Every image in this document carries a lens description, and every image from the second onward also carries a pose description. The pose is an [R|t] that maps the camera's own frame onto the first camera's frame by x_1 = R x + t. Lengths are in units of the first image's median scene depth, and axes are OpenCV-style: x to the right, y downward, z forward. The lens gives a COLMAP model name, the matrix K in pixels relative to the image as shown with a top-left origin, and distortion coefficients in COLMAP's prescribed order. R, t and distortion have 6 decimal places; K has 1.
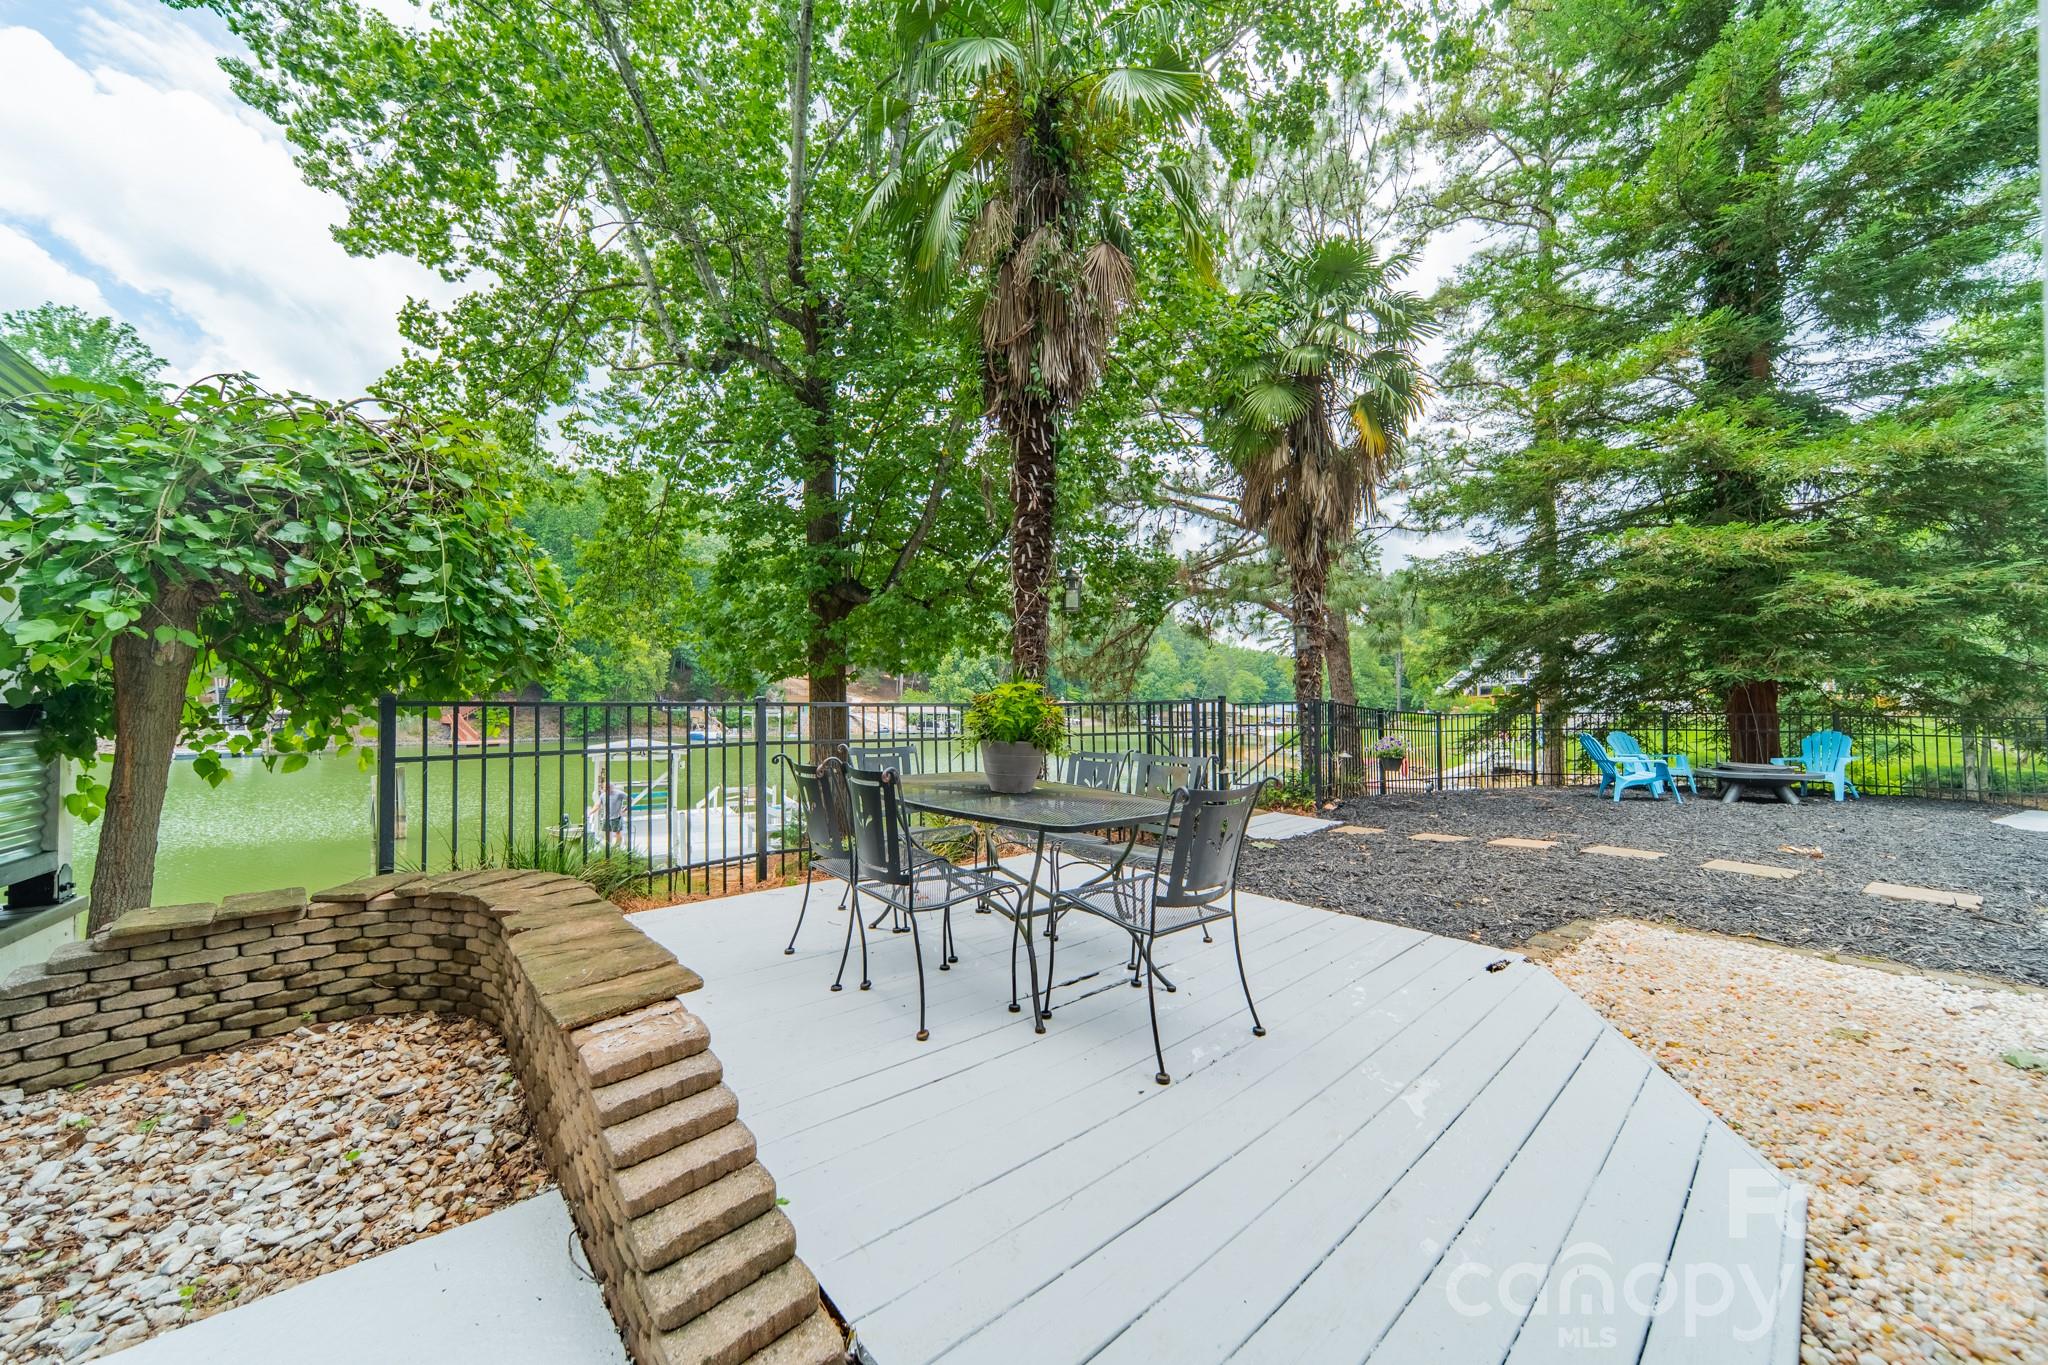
lens RADIAL K [[709.3, 0, 1022.9], [0, 709.3, 691.9], [0, 0, 1]] dist [0.009936, -0.000247]
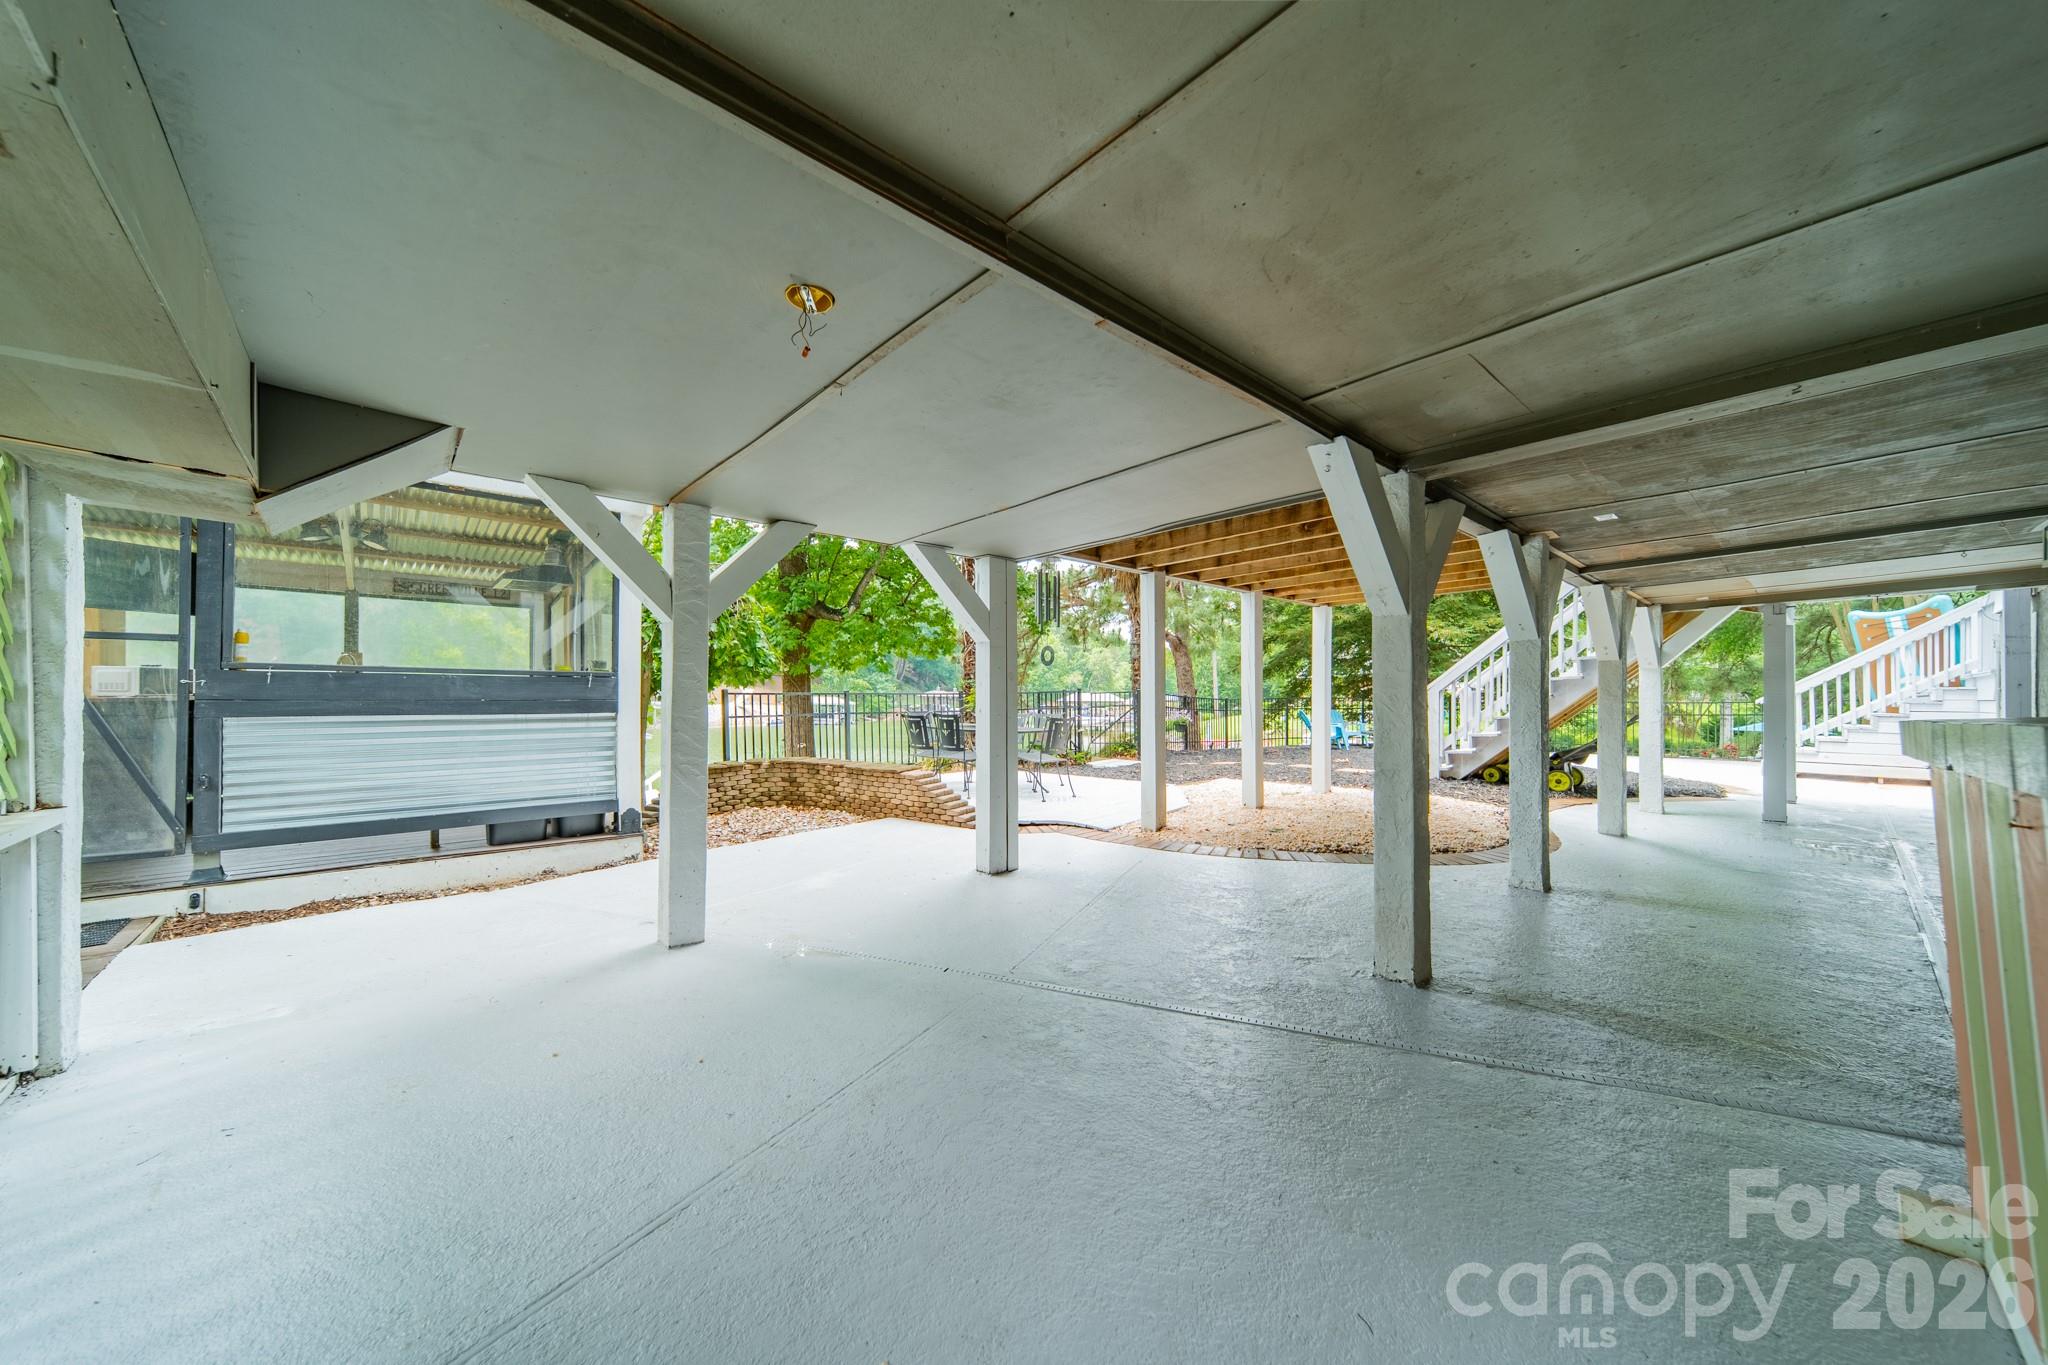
lens RADIAL K [[709.3, 0, 1029.7], [0, 709.3, 689.1], [0, 0, 1]] dist [0.009936, -0.000247]
pose [[0.986508, -0.000004, 0.163712, -0.057055], [-0.001741, 0.999943, 0.010515, -0.005265], [-0.163703, -0.010659, 0.986452, -0.318197]]
